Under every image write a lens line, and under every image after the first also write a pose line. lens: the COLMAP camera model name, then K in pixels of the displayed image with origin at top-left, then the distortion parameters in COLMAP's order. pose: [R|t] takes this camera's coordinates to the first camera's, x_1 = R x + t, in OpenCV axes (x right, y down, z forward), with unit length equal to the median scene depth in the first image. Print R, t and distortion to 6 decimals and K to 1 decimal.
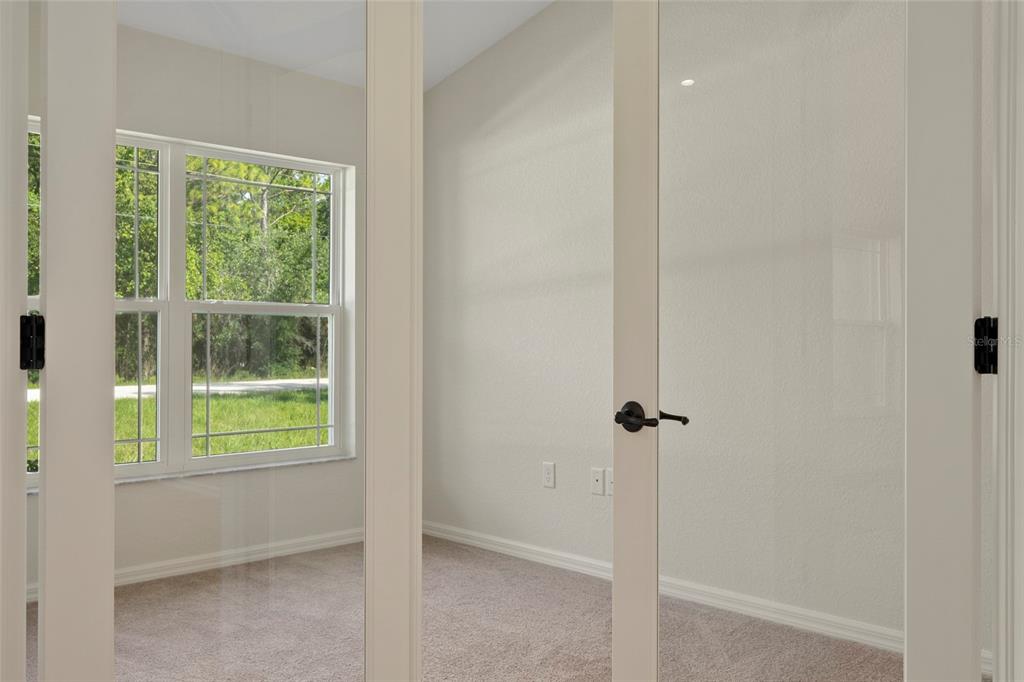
lens RADIAL K [[962.8, 0, 511.6], [0, 962.8, 362.0], [0, 0, 1]] dist [0.001502, 0.002789]
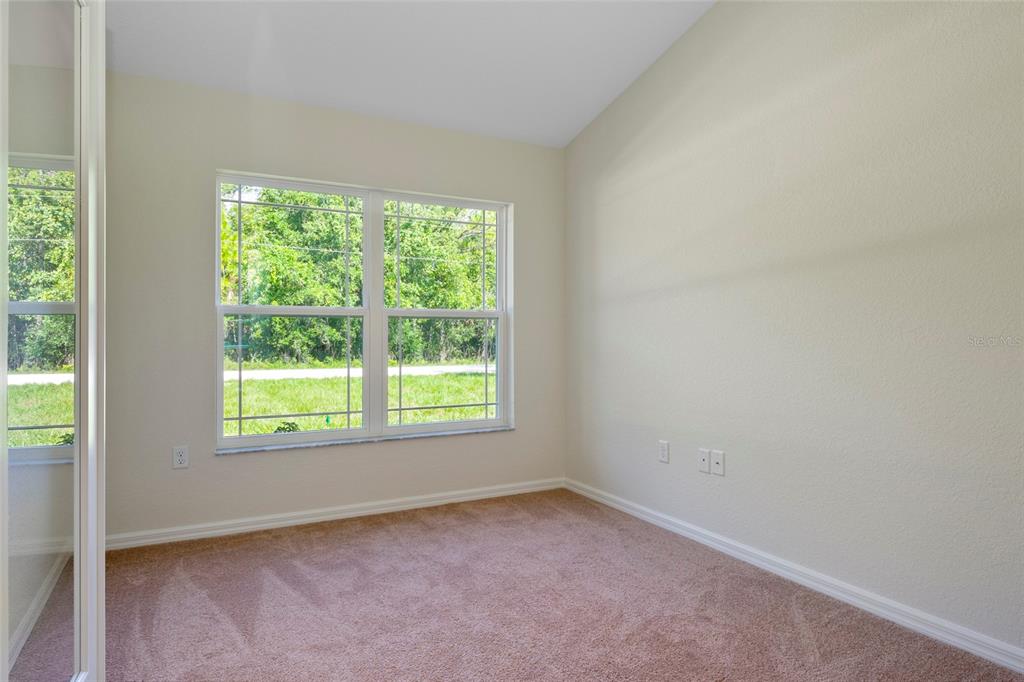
lens RADIAL K [[617.8, 0, 511.8], [0, 617.8, 346.7], [0, 0, 1]] dist [-0.002383, -0.002752]
pose [[0.959384, 0.002898, -0.282088, 0.085144], [-0.004979, 0.999965, -0.006662, -0.006136], [0.282059, 0.007796, 0.959365, 0.256003]]
